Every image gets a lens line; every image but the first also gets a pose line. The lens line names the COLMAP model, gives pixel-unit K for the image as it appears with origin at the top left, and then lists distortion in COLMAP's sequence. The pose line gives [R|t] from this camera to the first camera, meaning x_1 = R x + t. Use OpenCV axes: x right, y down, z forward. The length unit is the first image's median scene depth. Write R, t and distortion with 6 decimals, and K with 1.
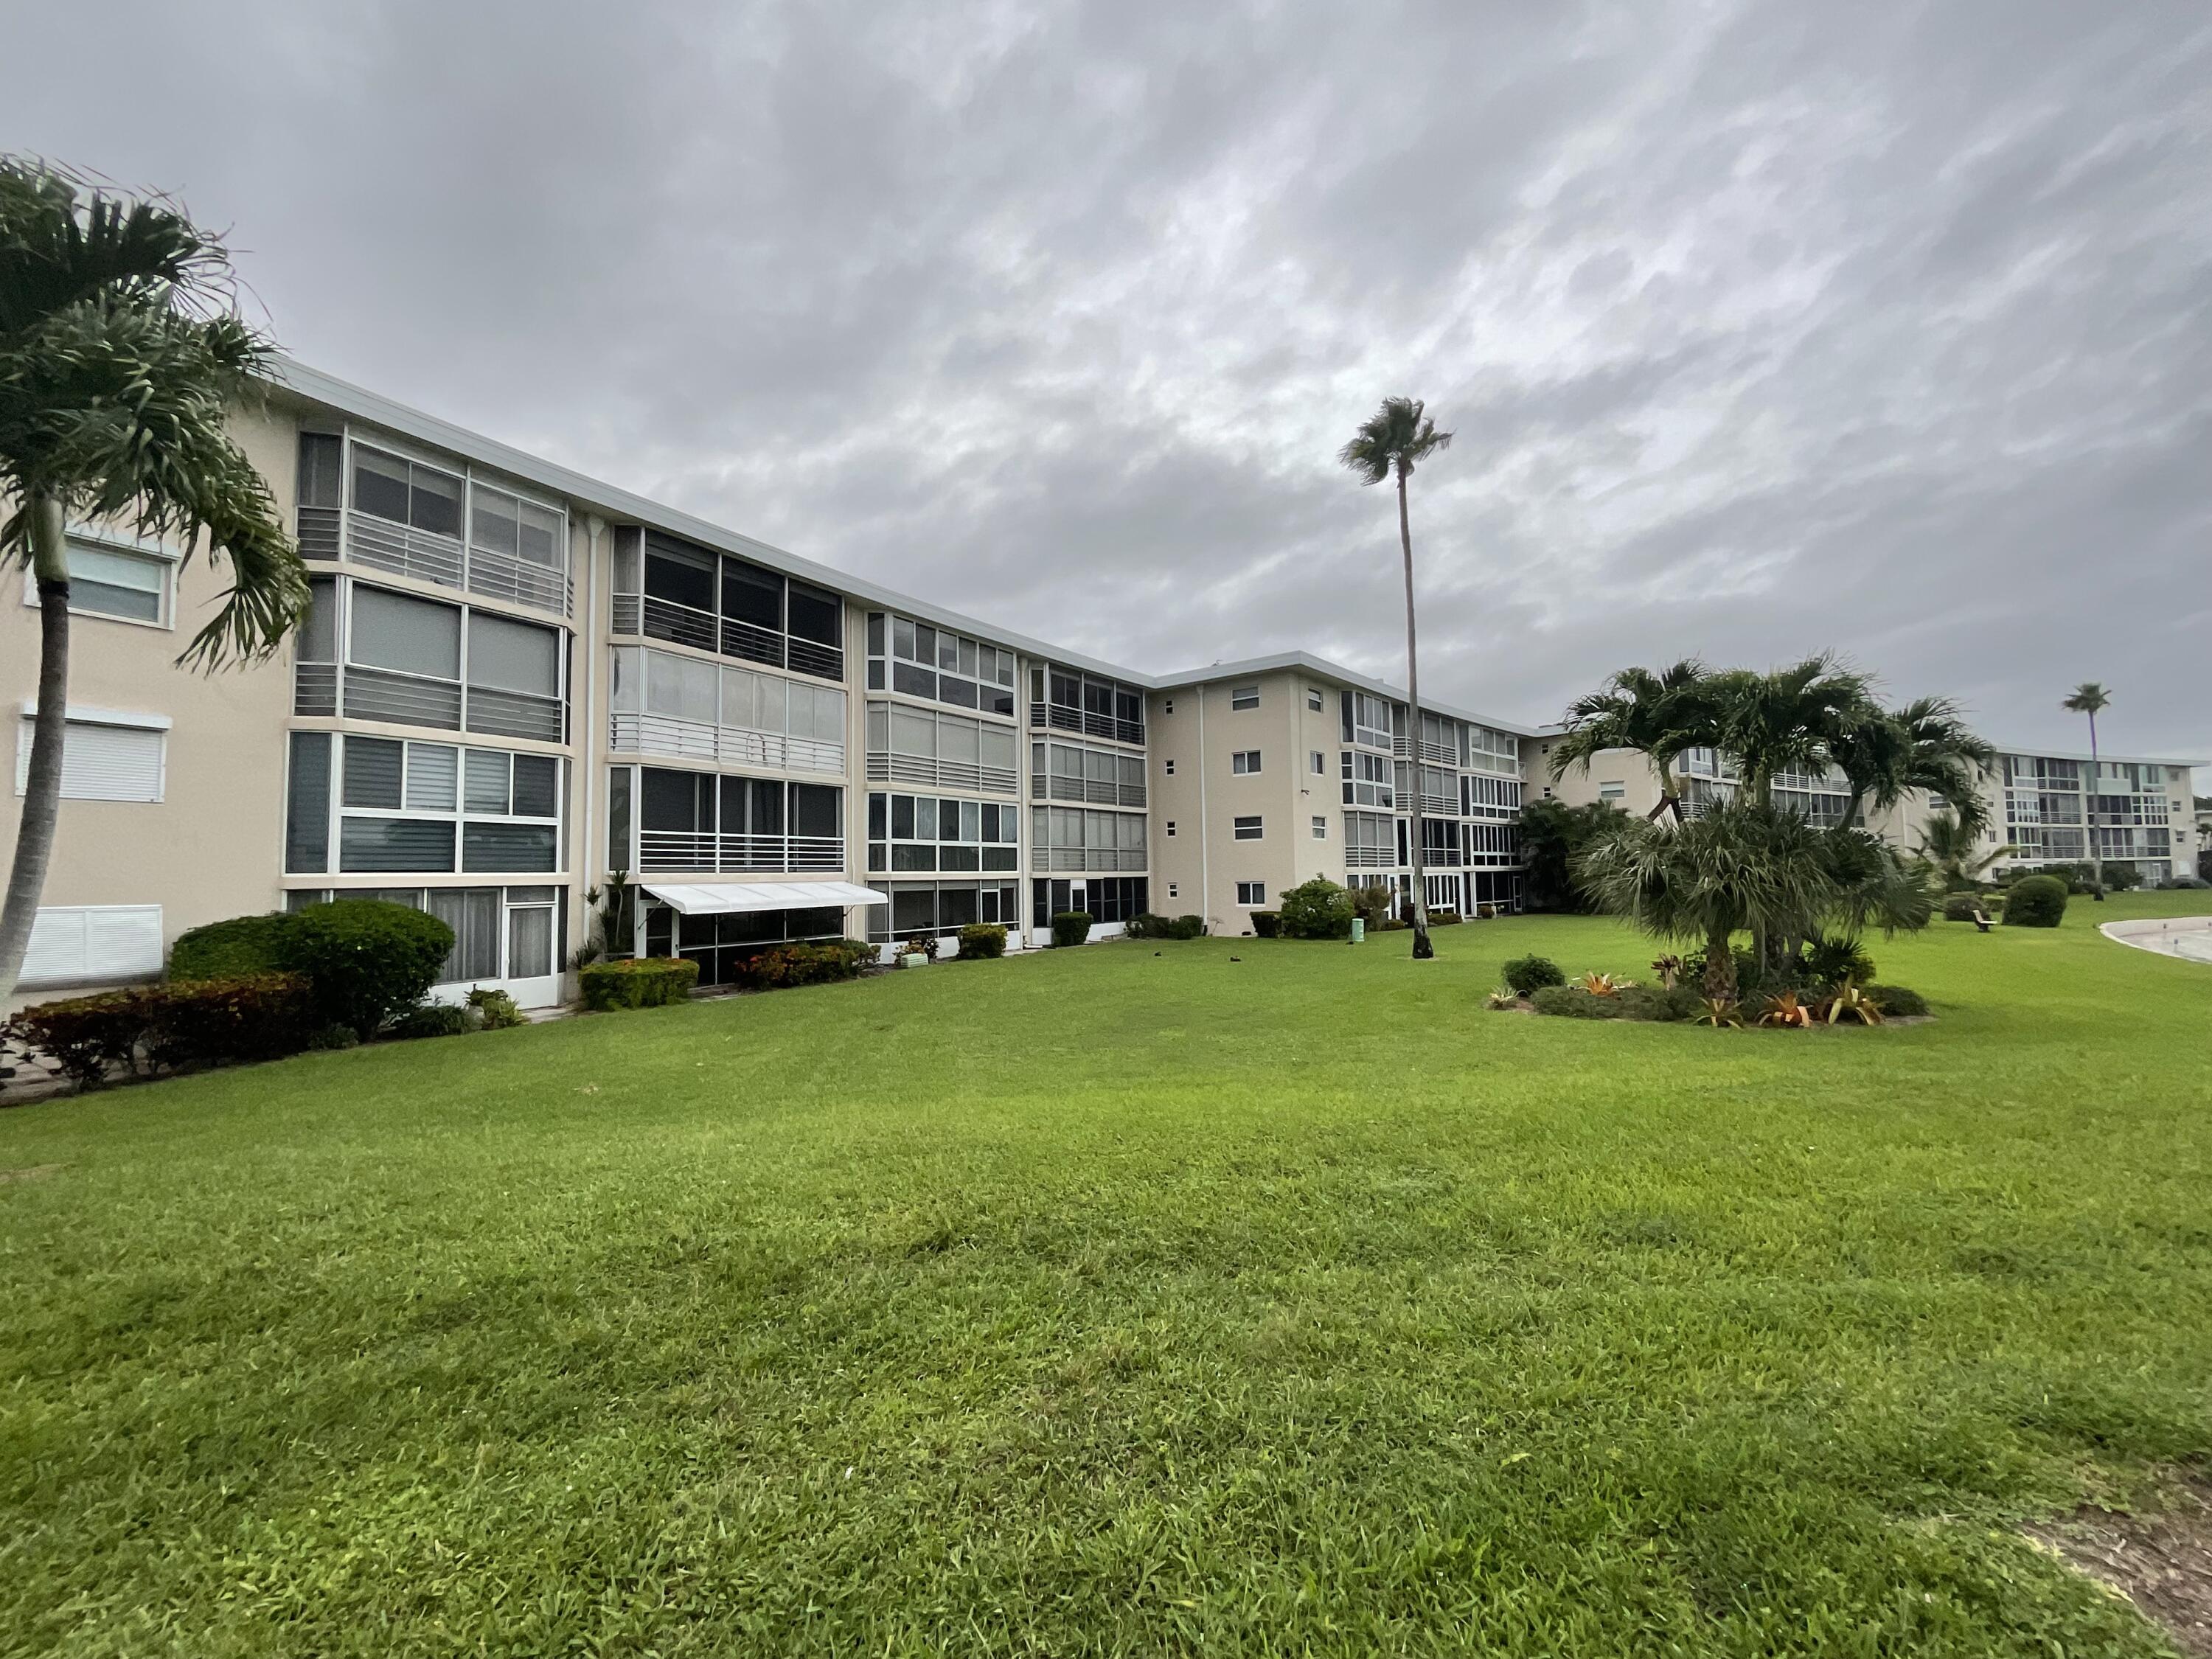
lens RADIAL K [[895.1, 0, 1106.0], [0, 895.1, 829.5], [0, 0, 1]] dist [0.010800, -0.003473]
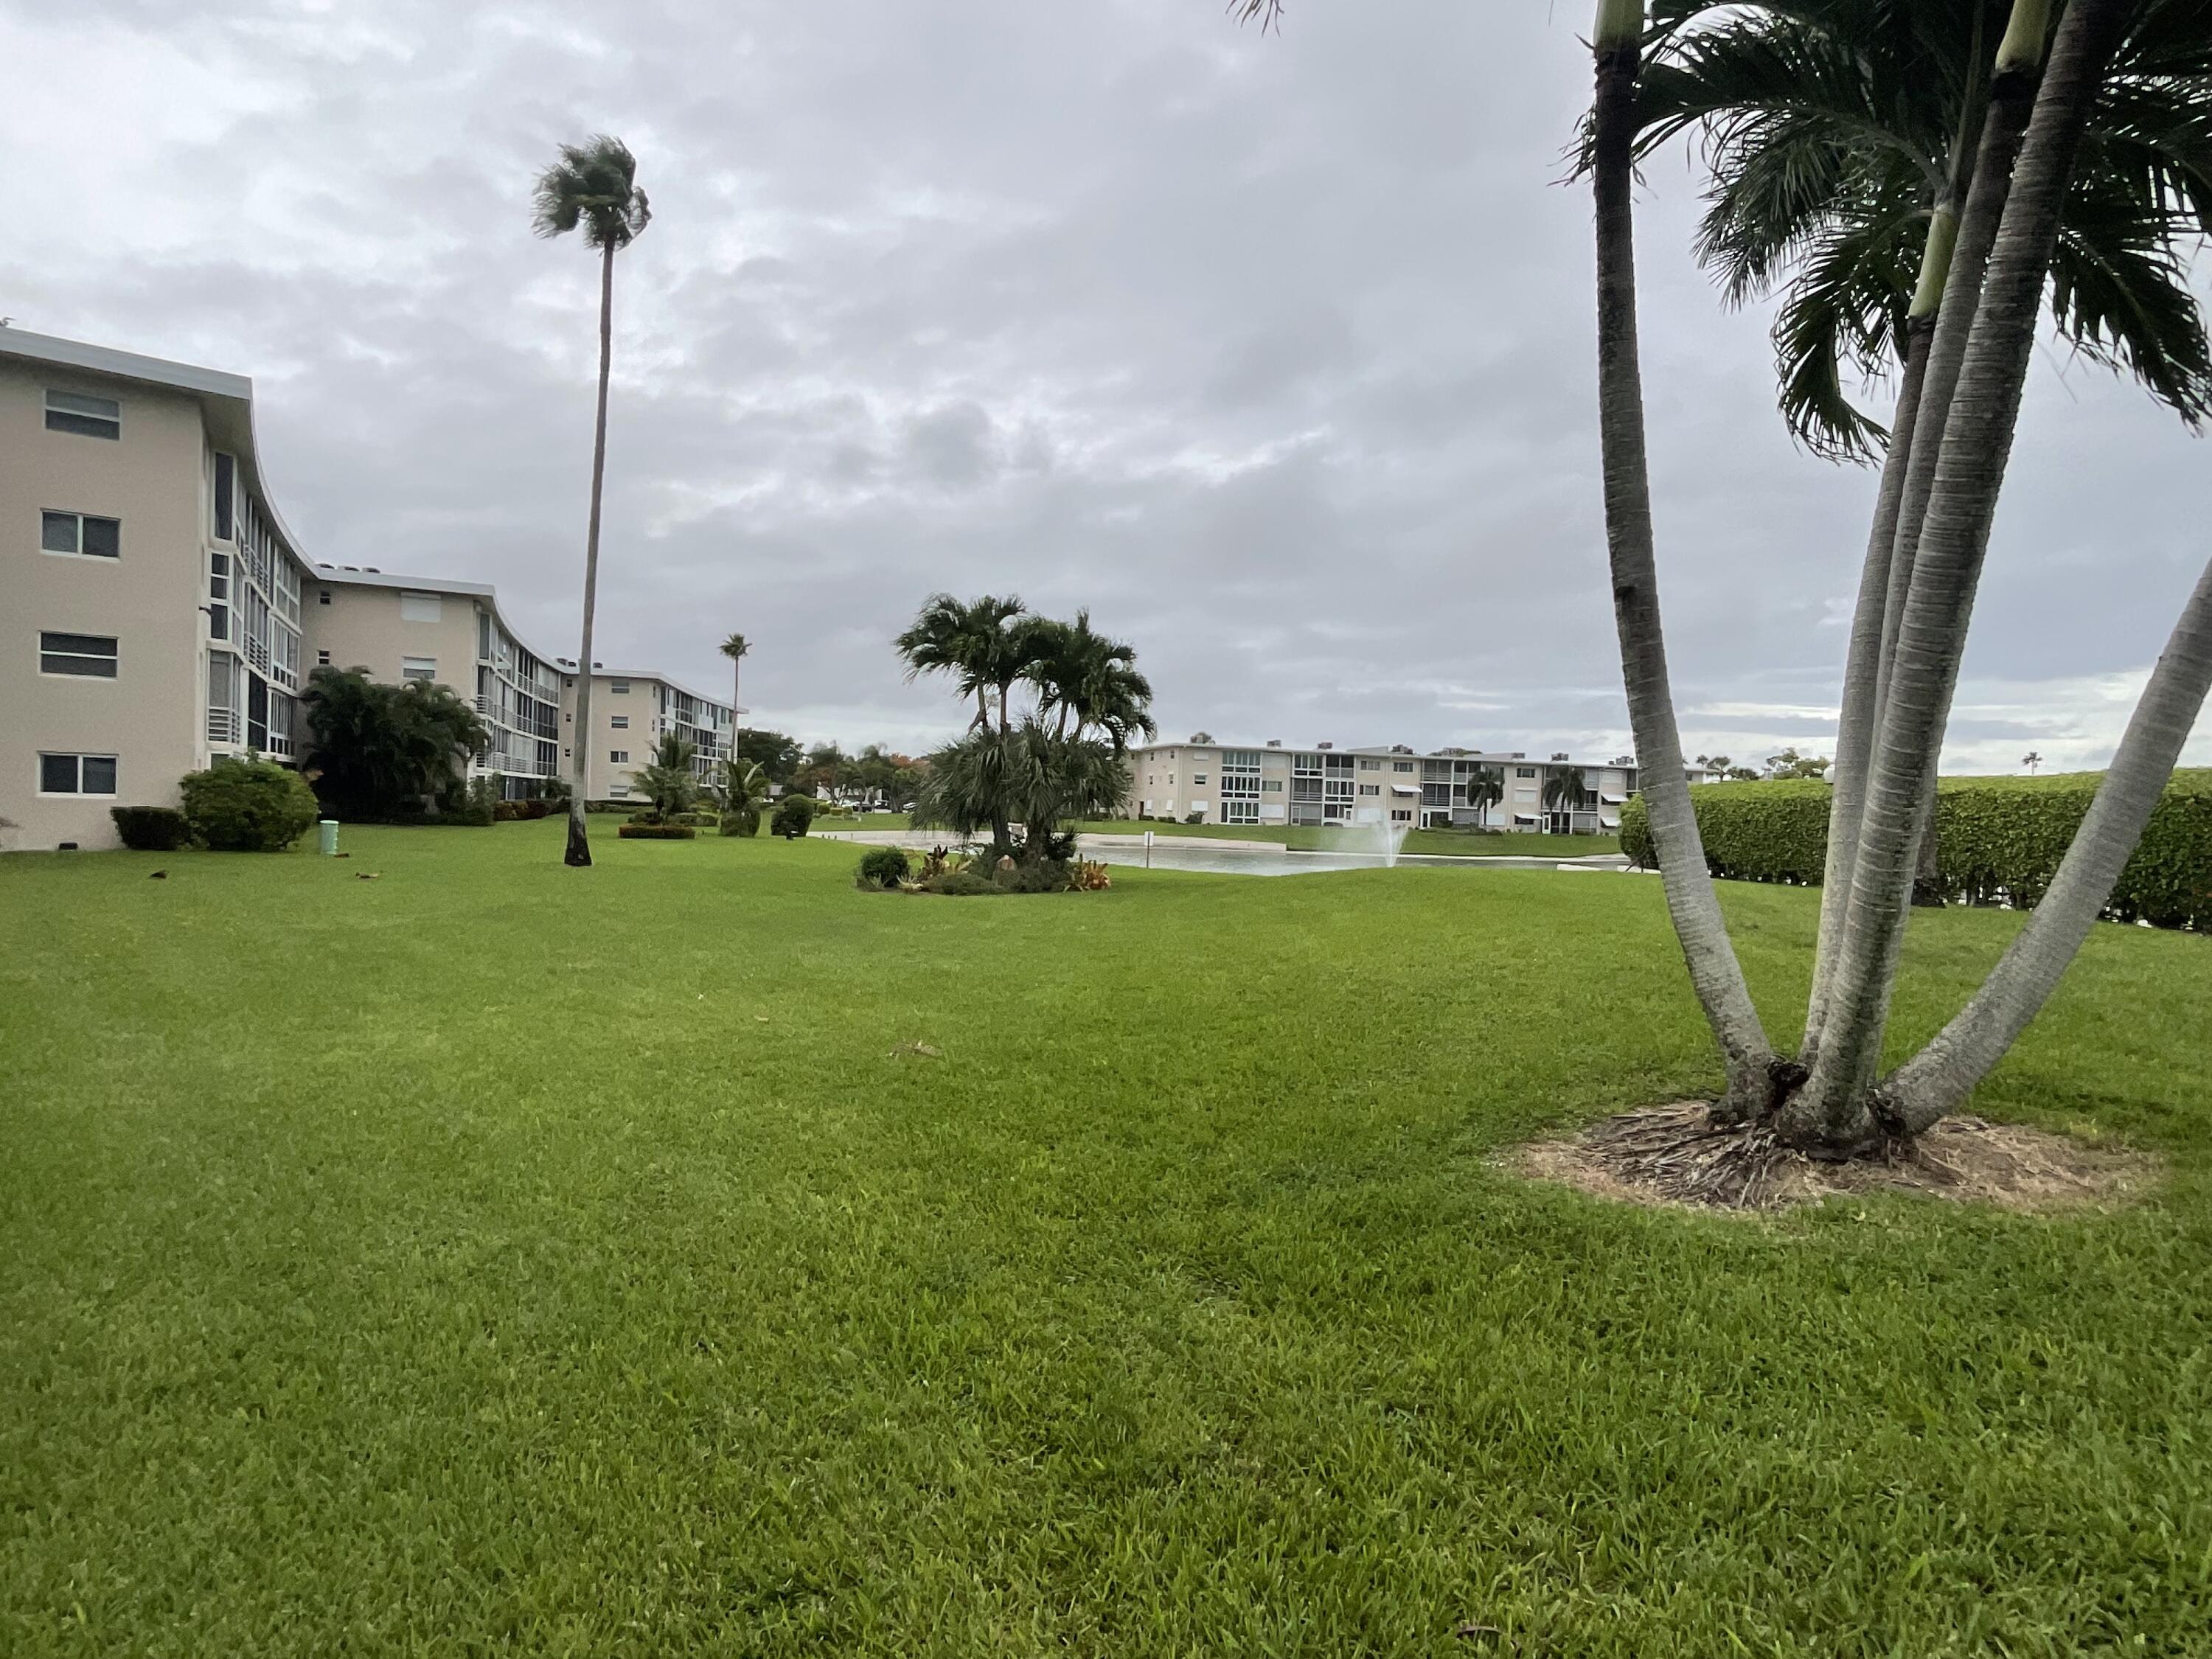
lens RADIAL K [[1160.6, 0, 1094.9], [0, 1160.6, 829.6], [0, 0, 1]] dist [0.000769, 0.001182]
pose [[0.266856, 0.008961, 0.963695, -0.360160], [-0.090789, 0.995743, 0.015881, 0.037115], [-0.959451, -0.091731, 0.266533, 0.200682]]
